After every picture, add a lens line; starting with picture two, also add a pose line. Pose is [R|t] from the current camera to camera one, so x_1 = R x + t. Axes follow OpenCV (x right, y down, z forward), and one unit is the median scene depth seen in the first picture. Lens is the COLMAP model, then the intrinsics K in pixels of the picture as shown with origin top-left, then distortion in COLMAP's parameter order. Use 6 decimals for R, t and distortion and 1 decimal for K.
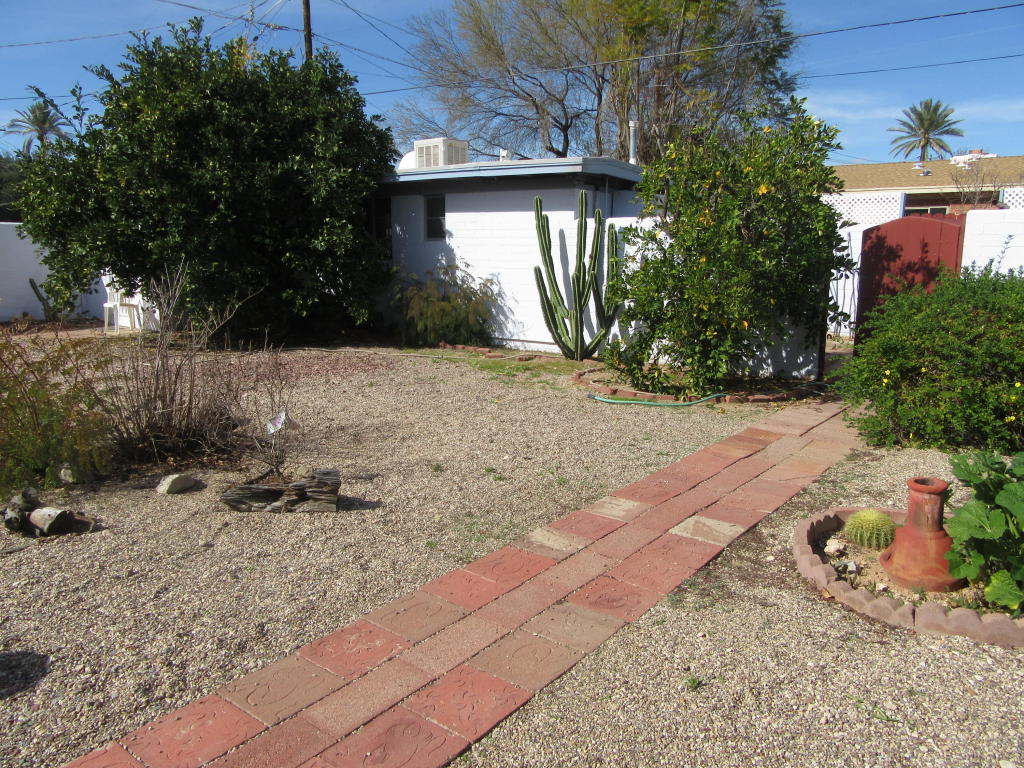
lens RADIAL K [[756.4, 0, 511.9], [0, 756.4, 384.4], [0, 0, 1]] dist [-0.001144, 0.006153]
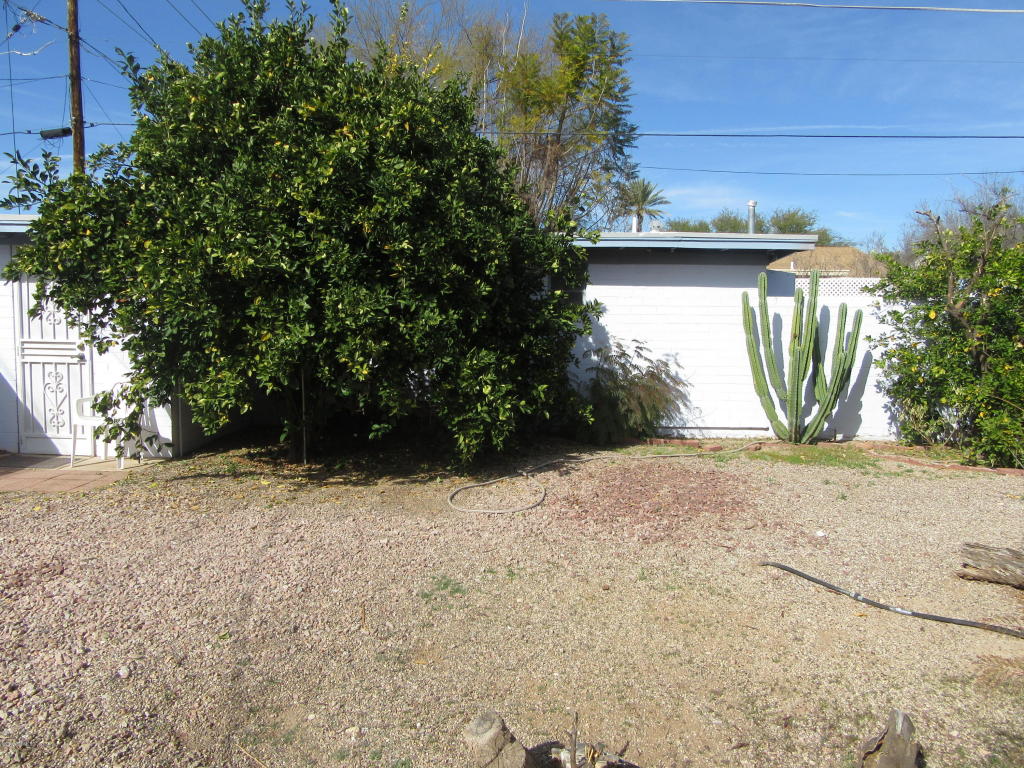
lens RADIAL K [[756.4, 0, 510.7], [0, 756.4, 382.9], [0, 0, 1]] dist [-0.001144, 0.006153]
pose [[0.842280, -0.051061, 0.536617, -0.646137], [0.094536, 0.994067, -0.053796, -0.082380], [-0.530686, 0.096041, 0.842109, 0.349050]]
